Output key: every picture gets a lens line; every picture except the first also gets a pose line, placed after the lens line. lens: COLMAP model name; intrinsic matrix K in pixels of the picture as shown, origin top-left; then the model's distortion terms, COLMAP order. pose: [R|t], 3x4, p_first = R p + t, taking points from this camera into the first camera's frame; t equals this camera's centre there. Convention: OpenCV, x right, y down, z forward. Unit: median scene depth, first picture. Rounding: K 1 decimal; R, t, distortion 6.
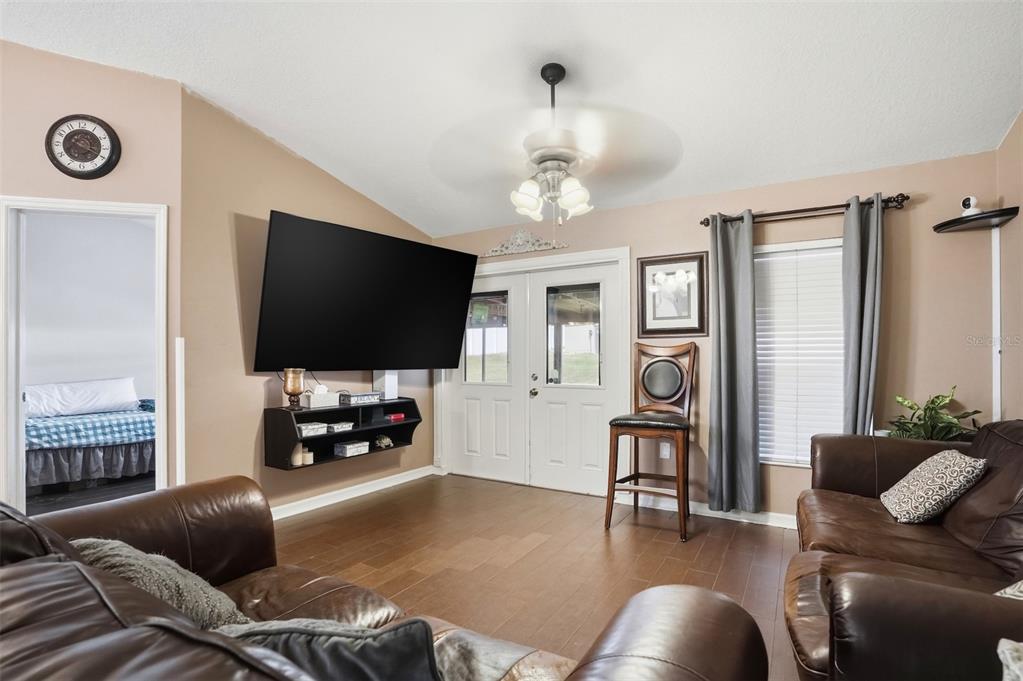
lens RADIAL K [[500.0, 0, 511.0], [0, 500.0, 351.0], [0, 0, 1]] dist [-0.029021, 0.000582]
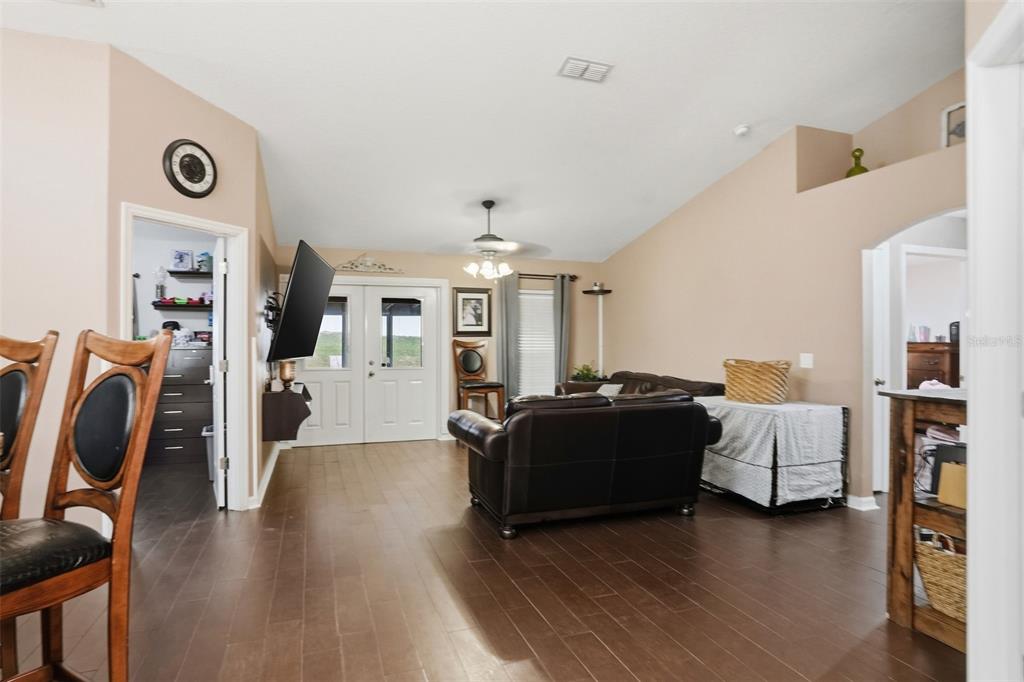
lens RADIAL K [[549.0, 0, 512.0], [0, 549.0, 341.0], [0, 0, 1]] dist [0.000503, 0.000529]
pose [[0.632851, 0.000547, 0.774273, -1.075515], [-0.009962, 0.999923, 0.007436, -0.027765], [-0.774209, -0.012419, 0.632808, -0.303506]]
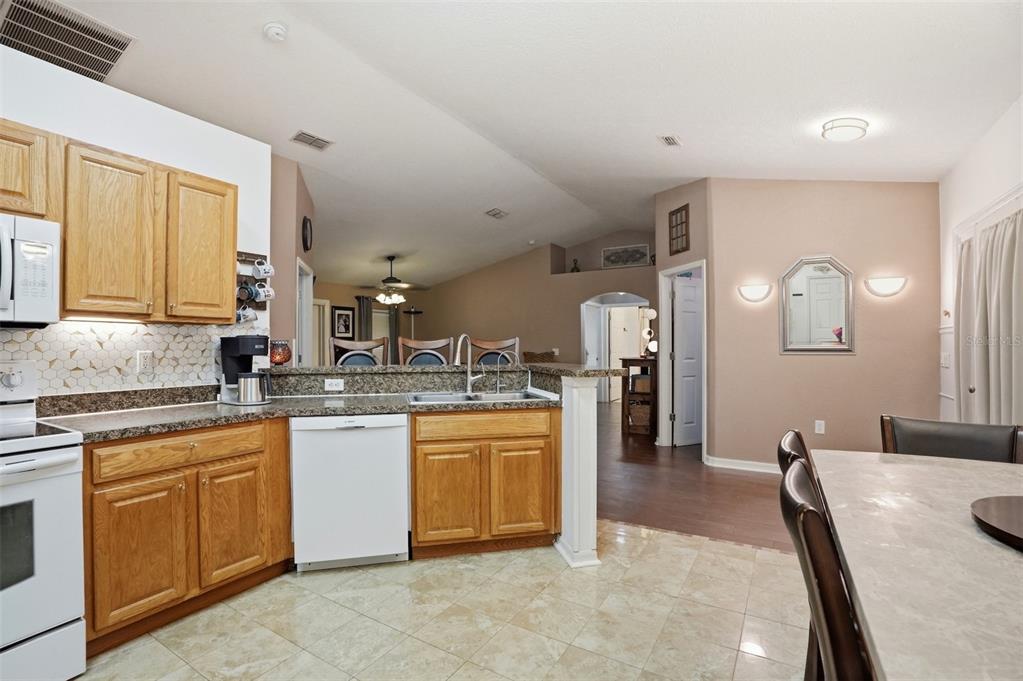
lens RADIAL K [[474.3, 0, 511.5], [0, 474.3, 340.5], [0, 0, 1]] dist [-0.078860, 0.026653]
pose [[0.001346, 0.012145, 0.999925, -2.030623], [-0.008507, 0.999890, -0.012133, -0.007438], [-0.999963, -0.008490, 0.001449, 0.176215]]
